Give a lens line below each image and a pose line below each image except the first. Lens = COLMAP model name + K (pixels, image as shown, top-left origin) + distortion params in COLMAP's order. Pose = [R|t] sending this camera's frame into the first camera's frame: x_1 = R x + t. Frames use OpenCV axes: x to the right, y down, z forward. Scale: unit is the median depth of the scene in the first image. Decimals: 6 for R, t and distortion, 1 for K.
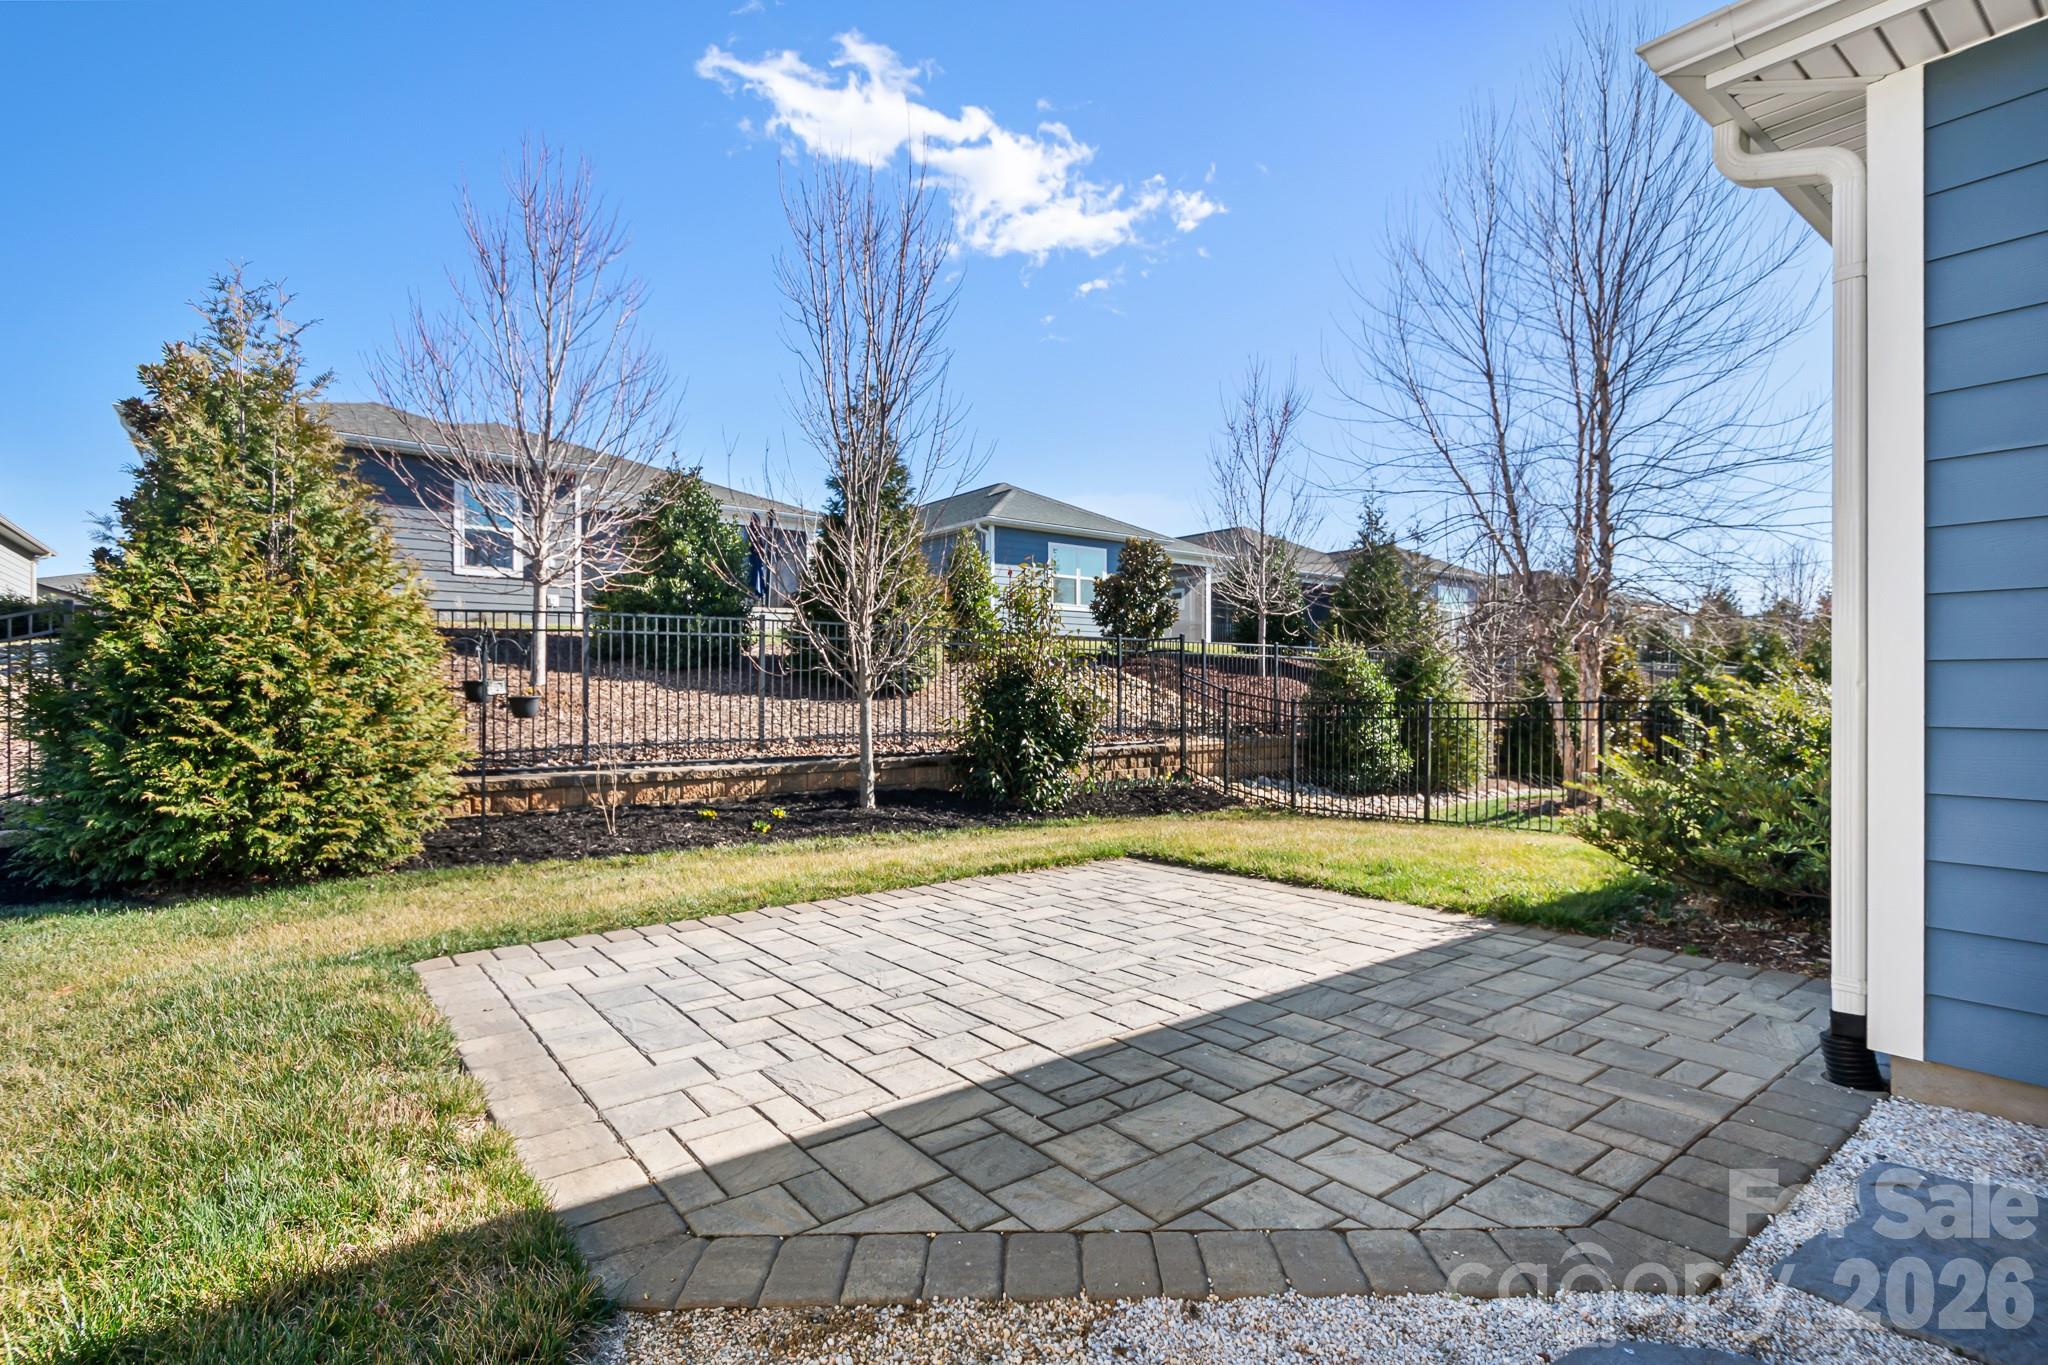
lens RADIAL K [[979.4, 0, 1024.0], [0, 979.4, 682.5], [0, 0, 1]] dist [-0.057796, -0.000169]
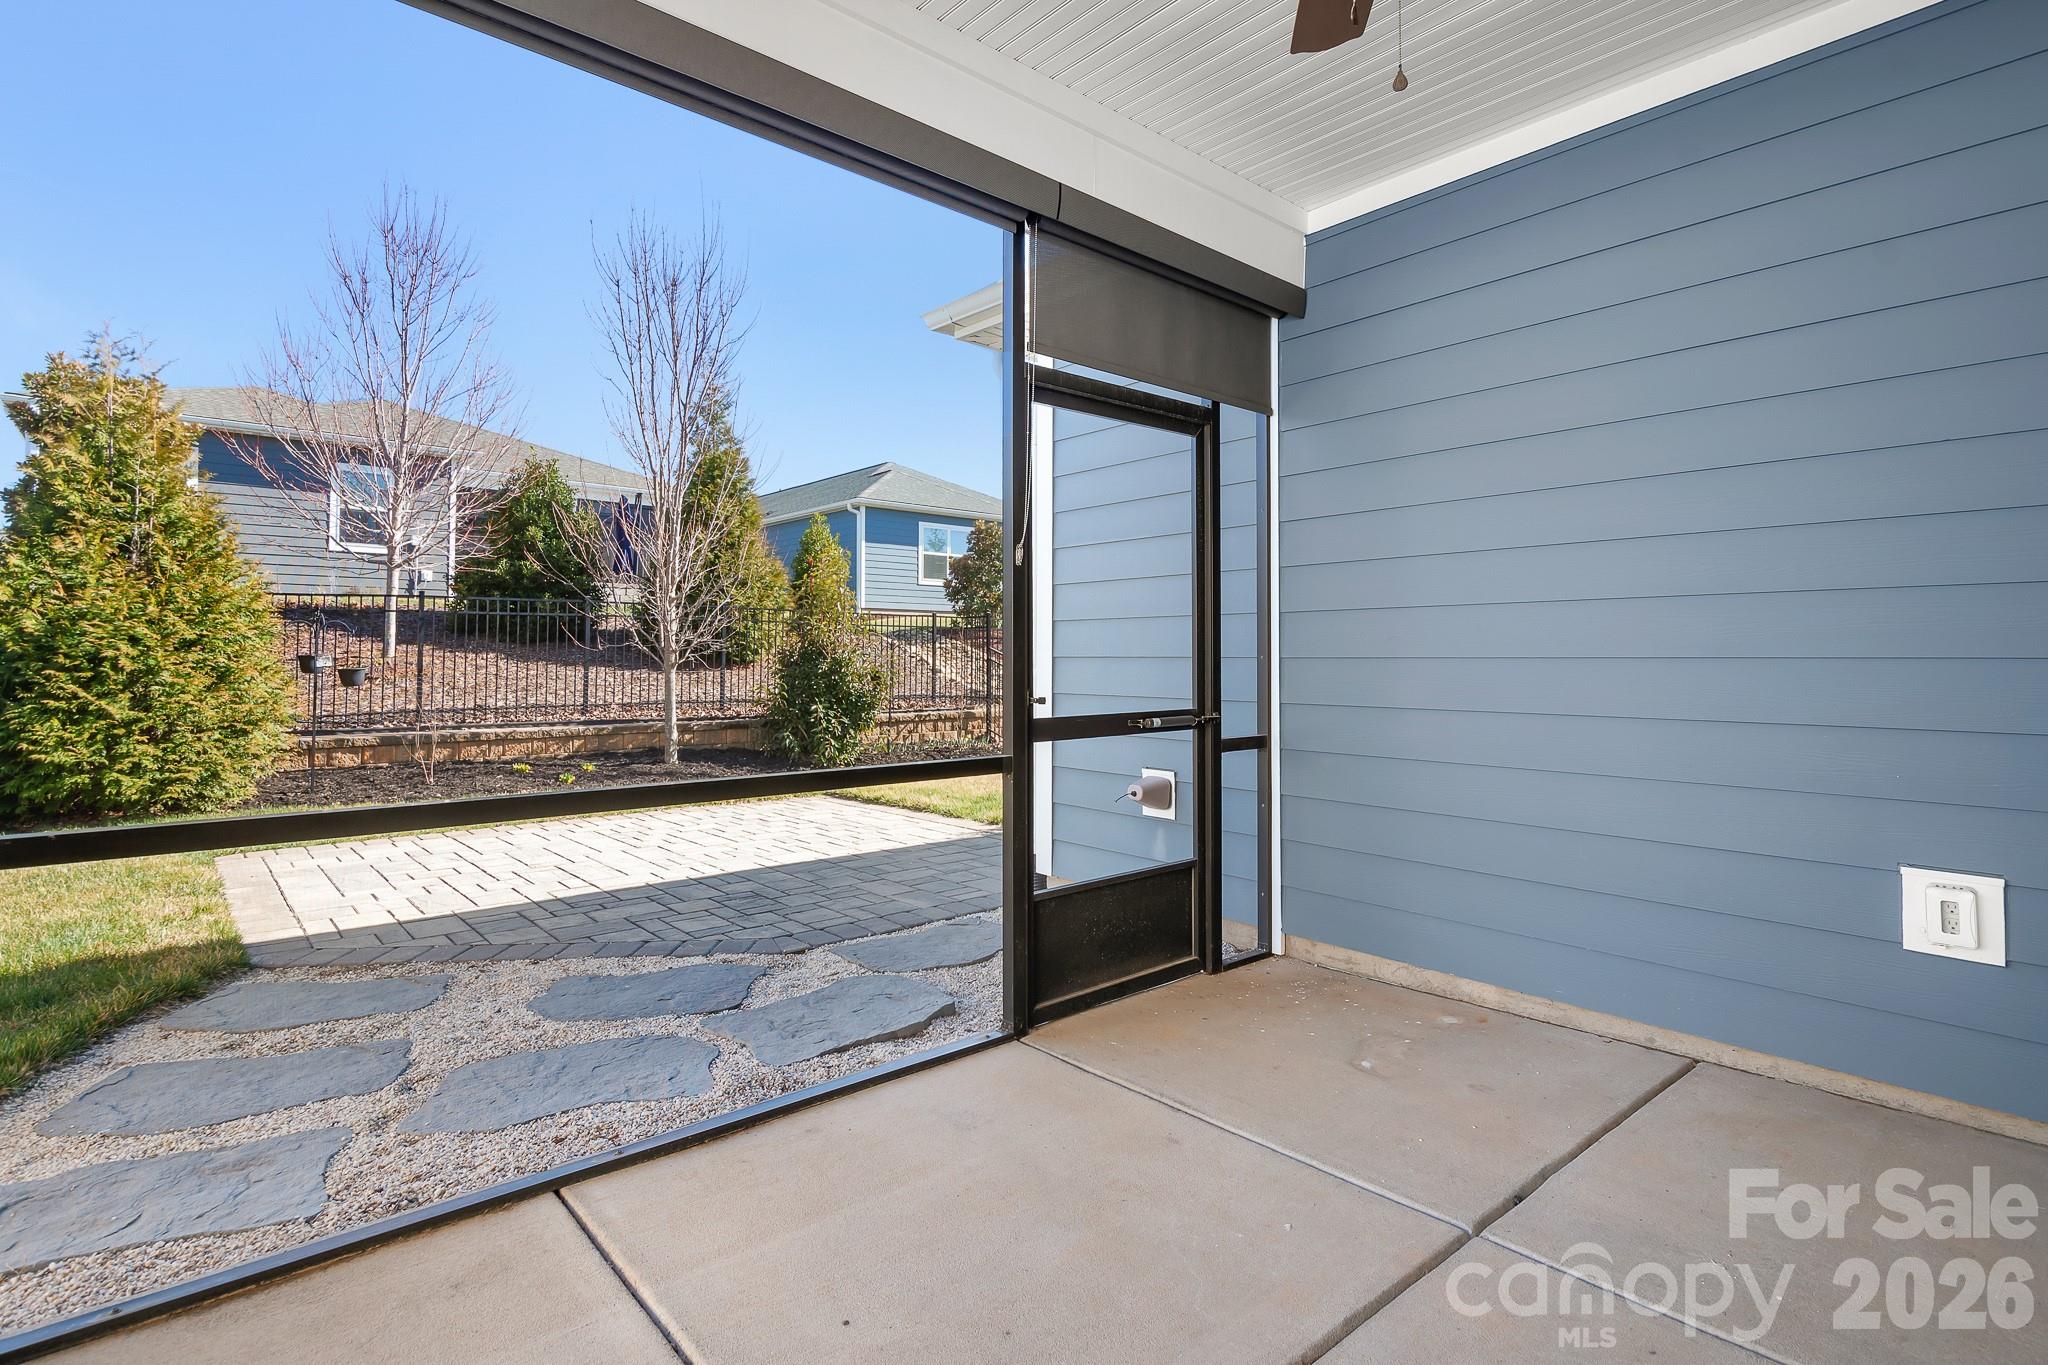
lens RADIAL K [[983.3, 0, 1025.0], [0, 983.3, 620.9], [0, 0, 1]] dist [-0.047076, -0.000679]
pose [[0.997905, 0.004309, 0.064555, 0.296840], [-0.002399, 0.999558, -0.029636, -0.013833], [-0.064654, 0.029419, 0.997474, -0.312459]]
